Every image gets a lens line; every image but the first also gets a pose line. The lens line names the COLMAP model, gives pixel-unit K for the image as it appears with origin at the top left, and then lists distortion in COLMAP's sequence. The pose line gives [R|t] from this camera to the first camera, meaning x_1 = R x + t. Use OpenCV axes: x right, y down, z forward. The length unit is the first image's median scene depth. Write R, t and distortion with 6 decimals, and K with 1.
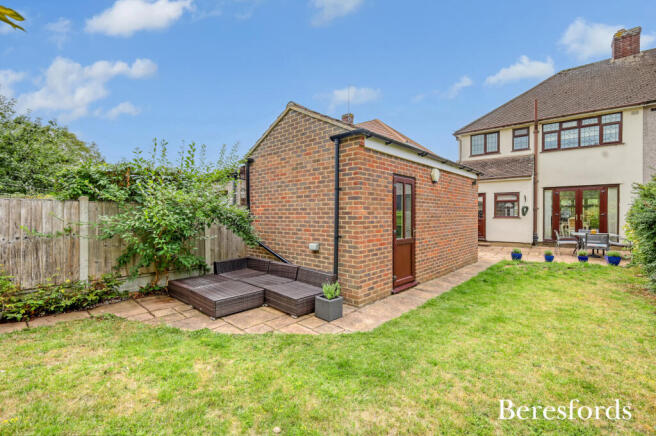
lens RADIAL K [[284.9, 0, 335.7], [0, 284.9, 212.2], [0, 0, 1]] dist [0.003220, -0.000244]
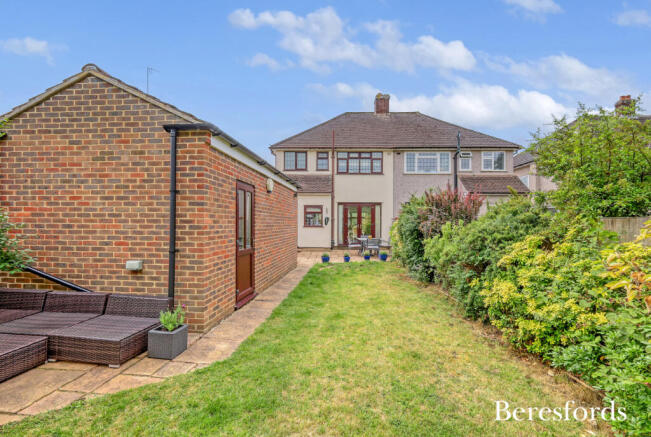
lens RADIAL K [[282.8, 0, 325.0], [0, 282.8, 221.1], [0, 0, 1]] dist [0.003220, -0.000244]
pose [[0.805751, 0.012883, 0.592115, -0.107009], [-0.013737, 0.999901, -0.003063, -0.000998], [-0.592095, -0.005666, 0.805848, 0.086052]]
